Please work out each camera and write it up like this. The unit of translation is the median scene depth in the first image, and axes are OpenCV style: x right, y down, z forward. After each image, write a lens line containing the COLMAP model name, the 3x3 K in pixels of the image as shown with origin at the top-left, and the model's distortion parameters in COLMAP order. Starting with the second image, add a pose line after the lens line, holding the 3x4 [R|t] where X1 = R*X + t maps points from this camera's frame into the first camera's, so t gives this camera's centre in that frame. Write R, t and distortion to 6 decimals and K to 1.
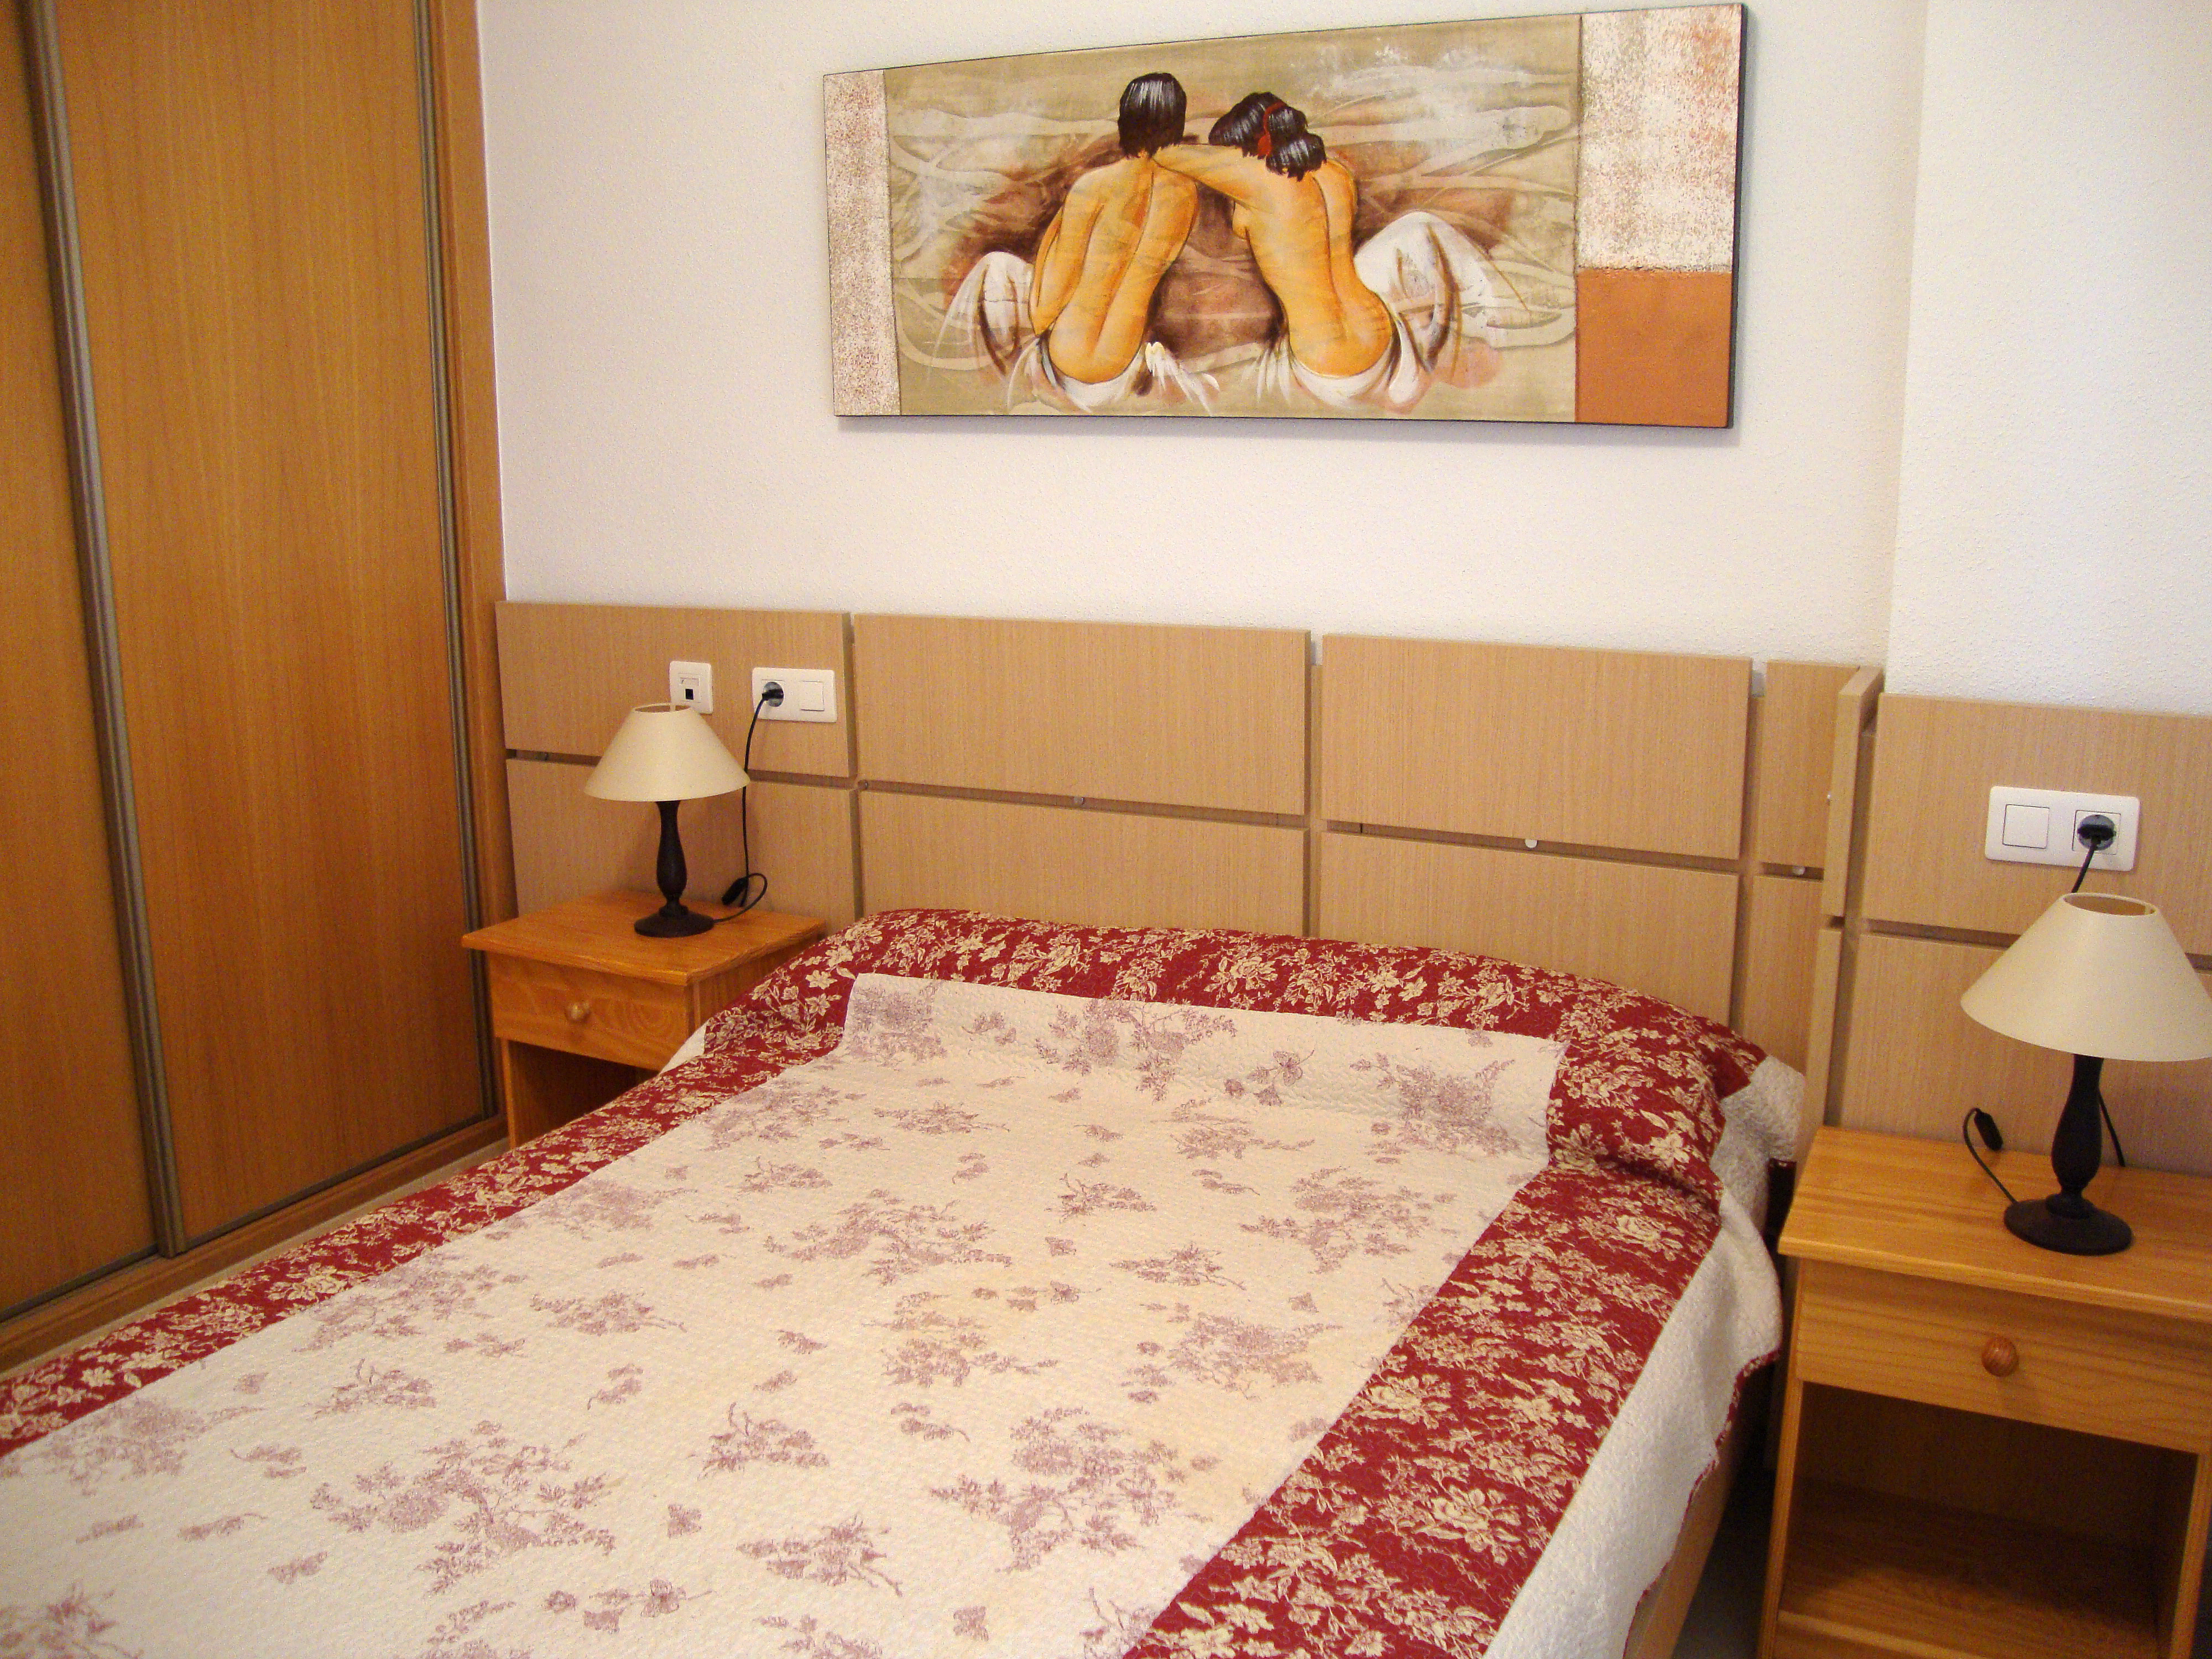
lens RADIAL K [[1969.4, 0, 1104.1], [0, 1969.4, 831.9], [0, 0, 1]] dist [-0.199866, 0.206441]
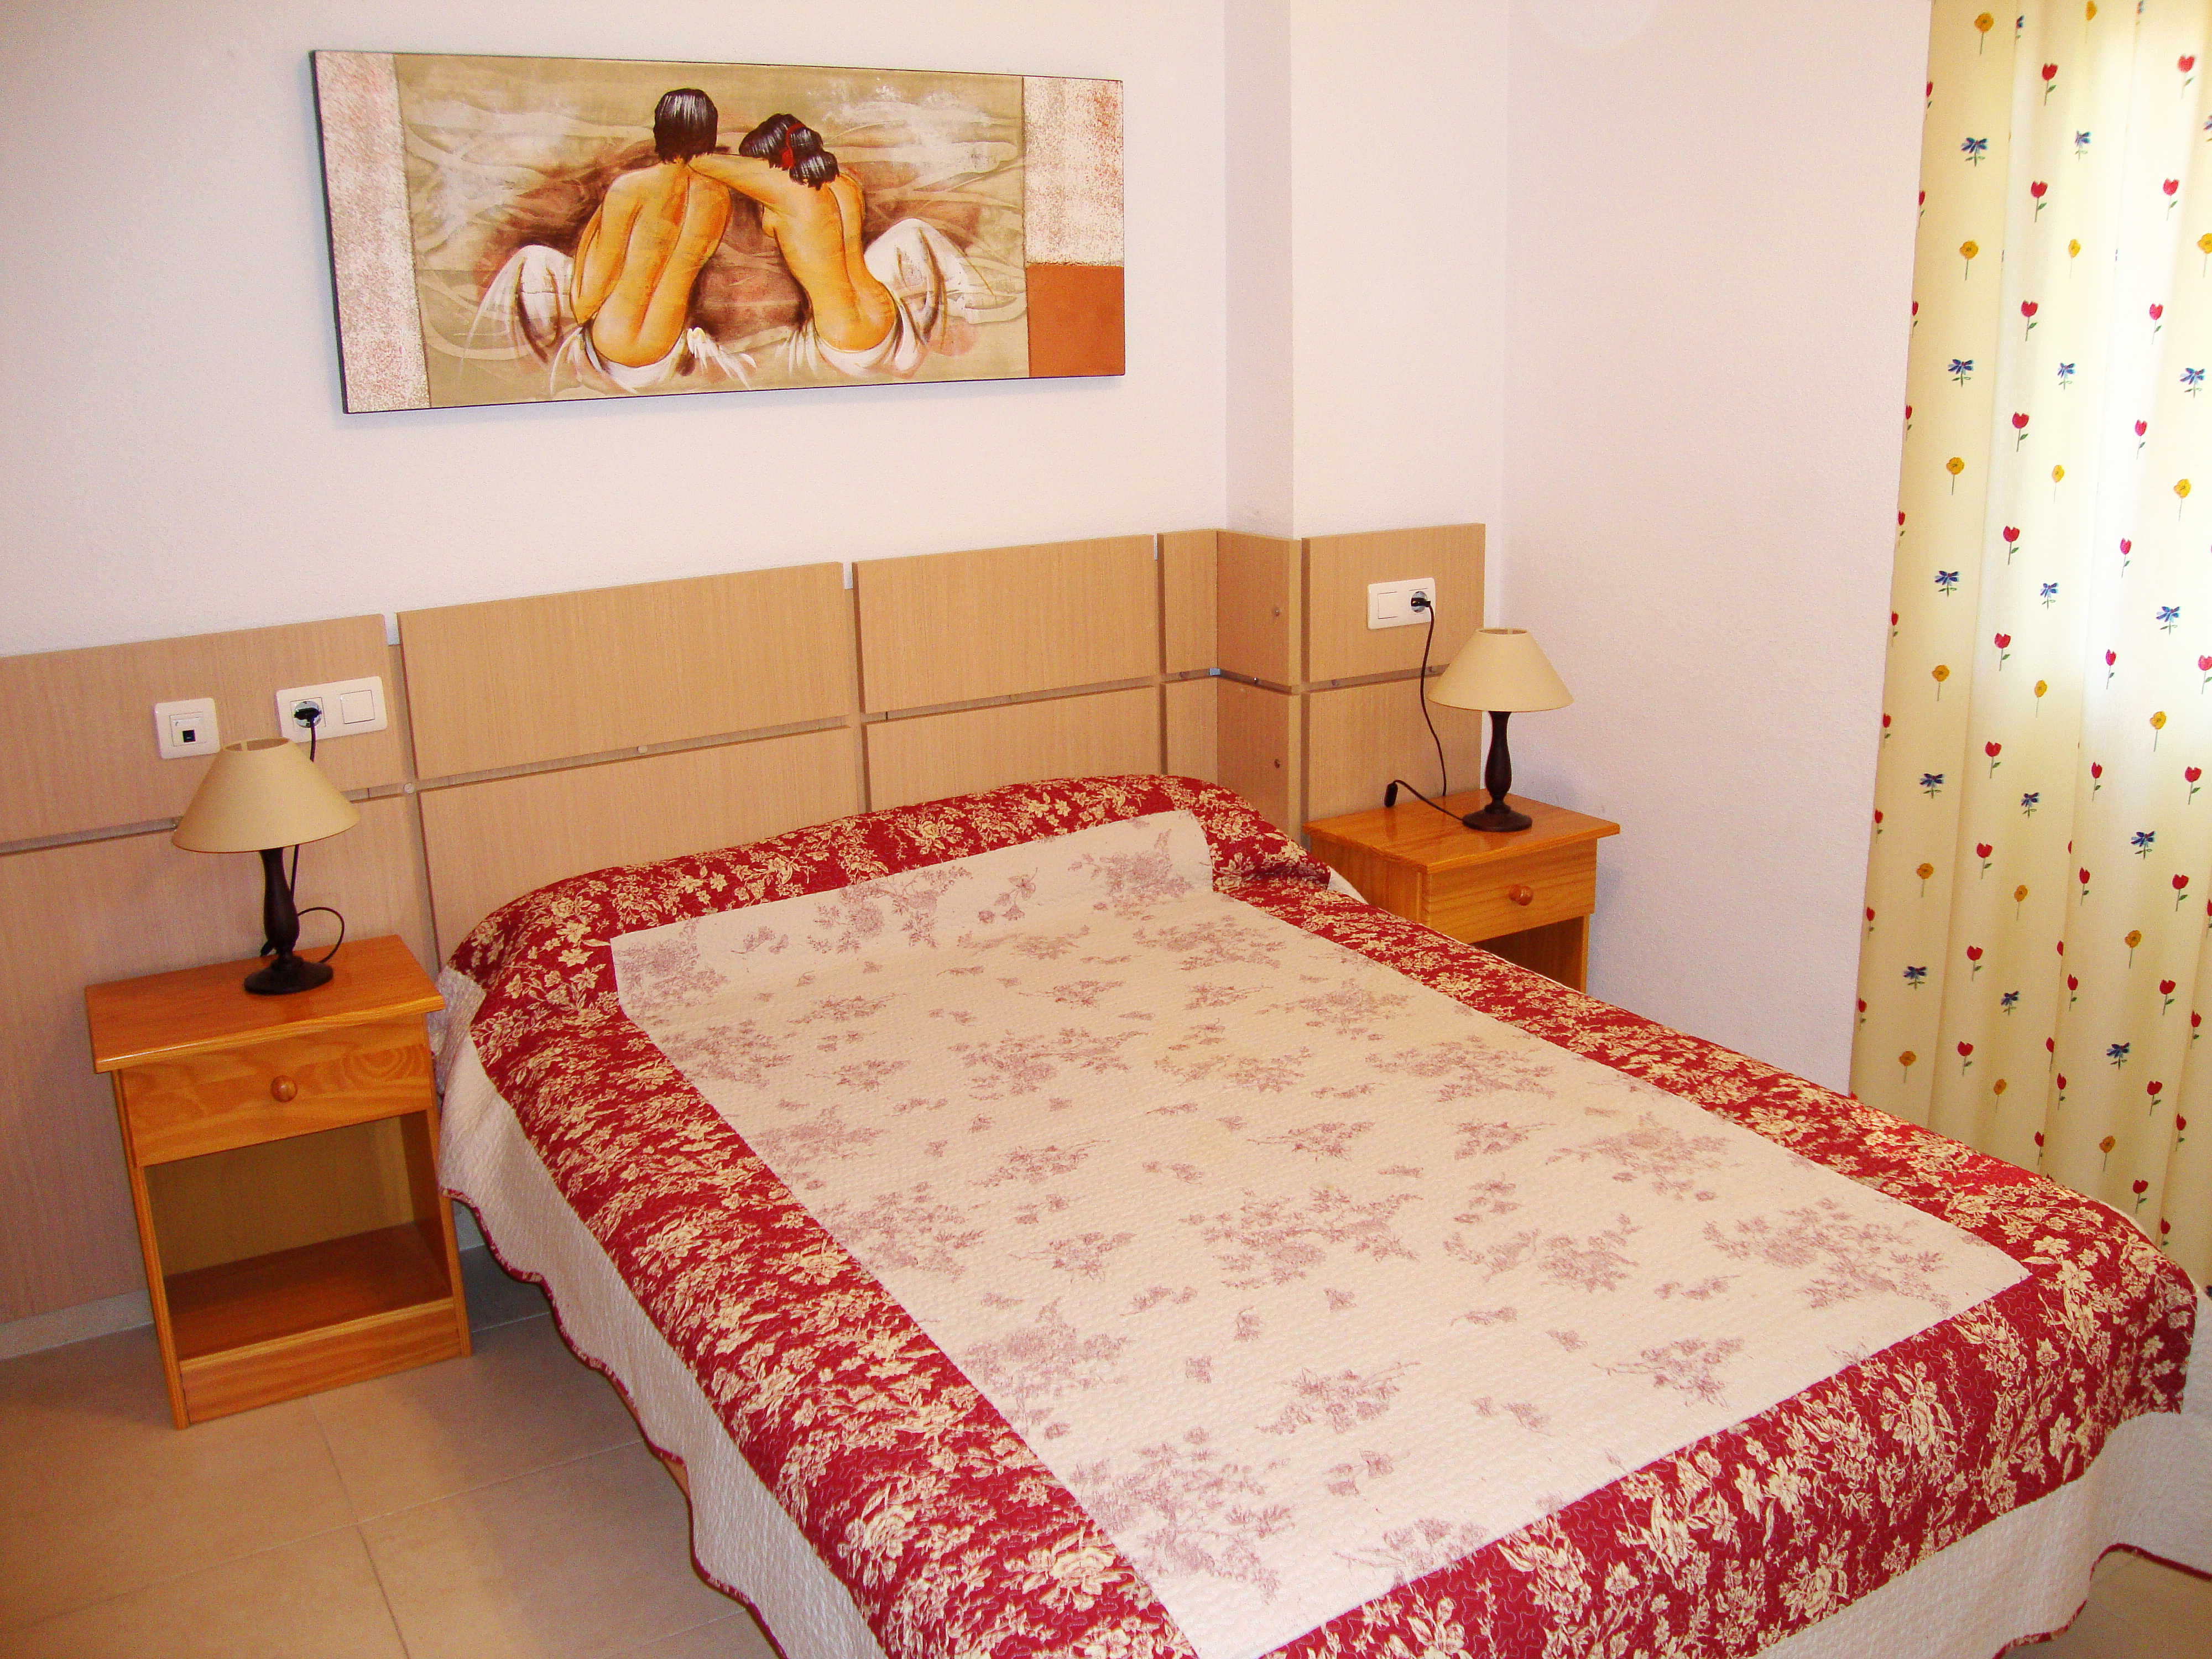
lens RADIAL K [[1969.4, 0, 1120.5], [0, 1969.4, 842.5], [0, 0, 1]] dist [-0.199866, 0.206441]
pose [[0.534534, -0.228627, 0.813636, -0.865554], [0.205215, 0.969015, 0.137468, -0.068352], [-0.819854, 0.093489, 0.564889, 0.201857]]
